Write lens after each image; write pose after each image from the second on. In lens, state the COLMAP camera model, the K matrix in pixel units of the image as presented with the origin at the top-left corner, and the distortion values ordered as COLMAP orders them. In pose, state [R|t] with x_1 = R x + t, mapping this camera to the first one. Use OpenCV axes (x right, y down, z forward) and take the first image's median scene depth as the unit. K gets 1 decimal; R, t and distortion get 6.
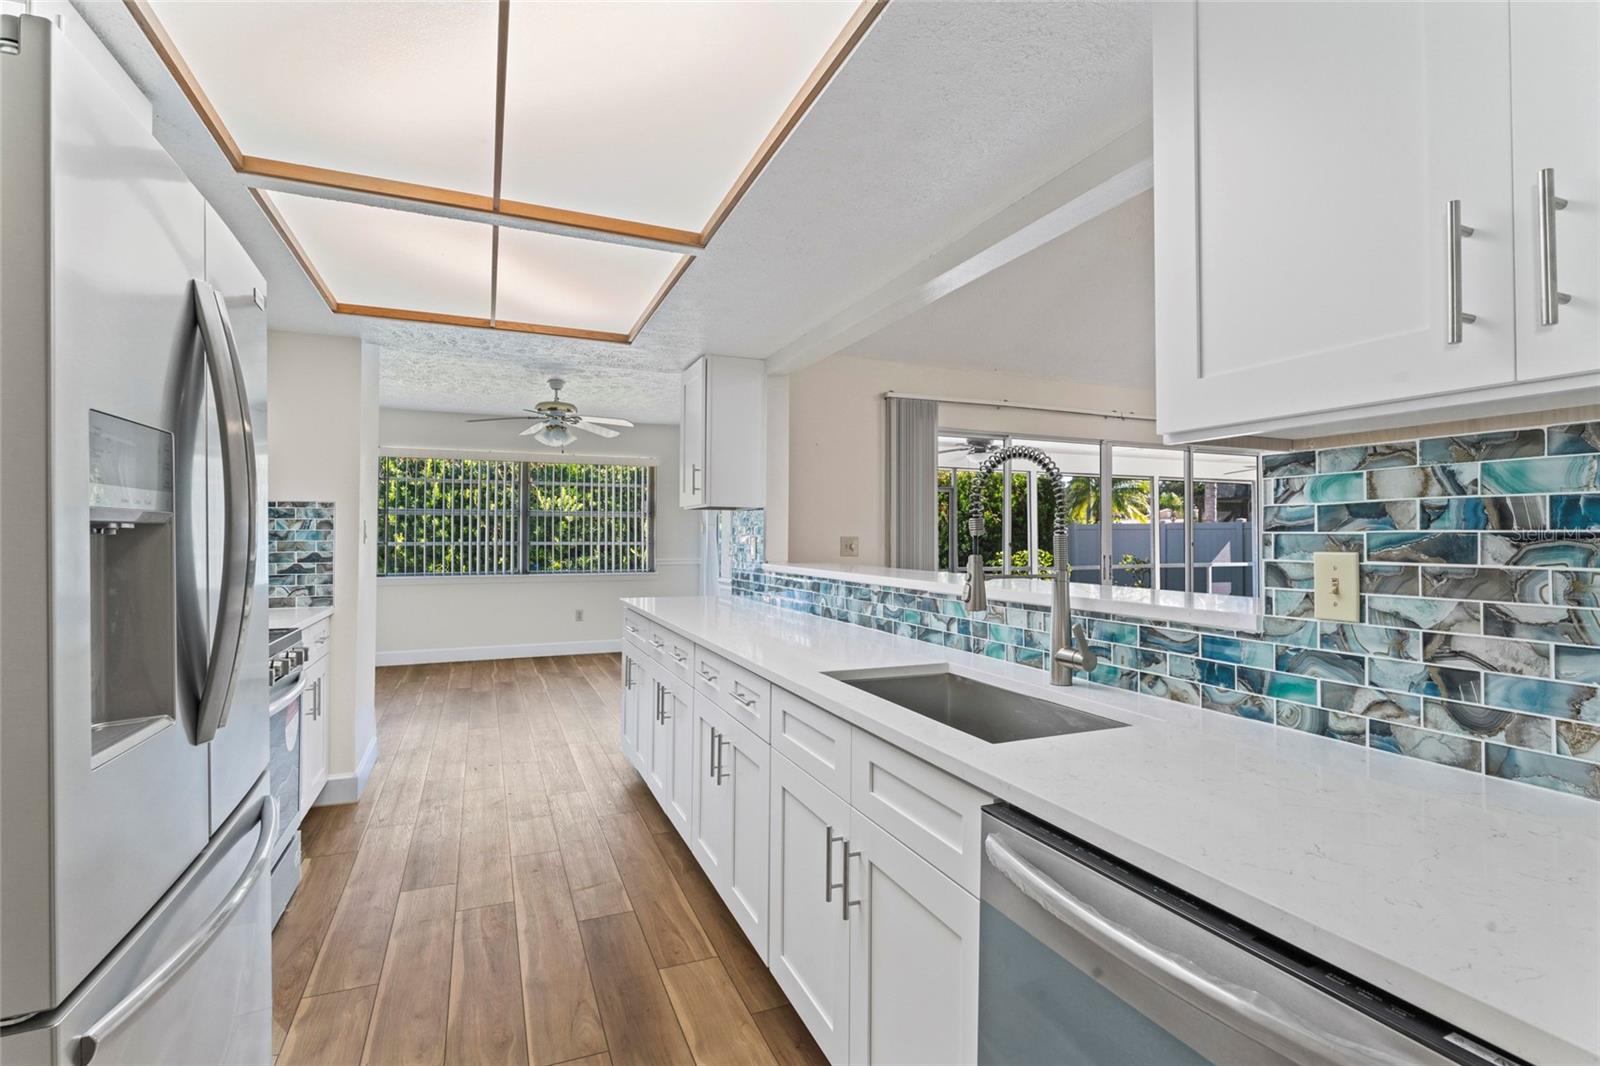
lens RADIAL K [[745.6, 0, 800.4], [0, 745.6, 523.4], [0, 0, 1]] dist [0.000258, -0.000010]
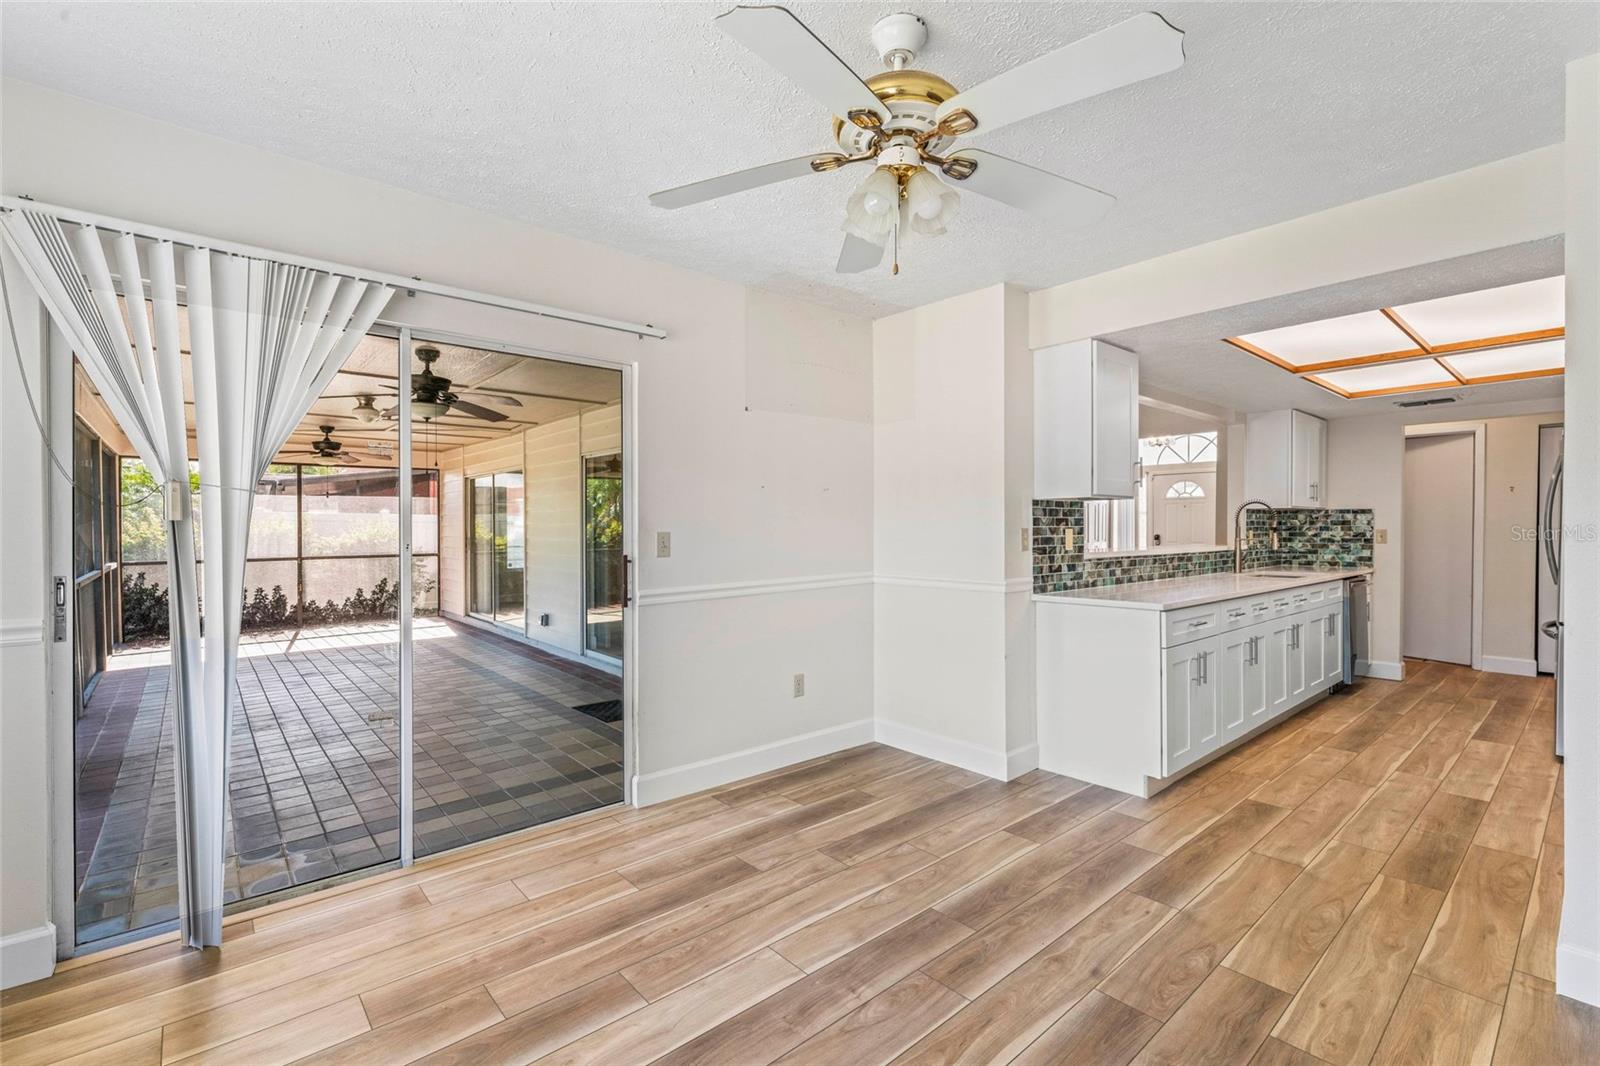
lens RADIAL K [[705.7, 0, 794.2], [0, 705.7, 532.6], [0, 0, 1]] dist [-0.000395, 0.000013]
pose [[-0.301164, -0.009203, 0.953528, -0.621041], [-0.016277, 0.999857, 0.004509, 0.018331], [-0.953434, -0.014163, -0.301270, 1.174590]]
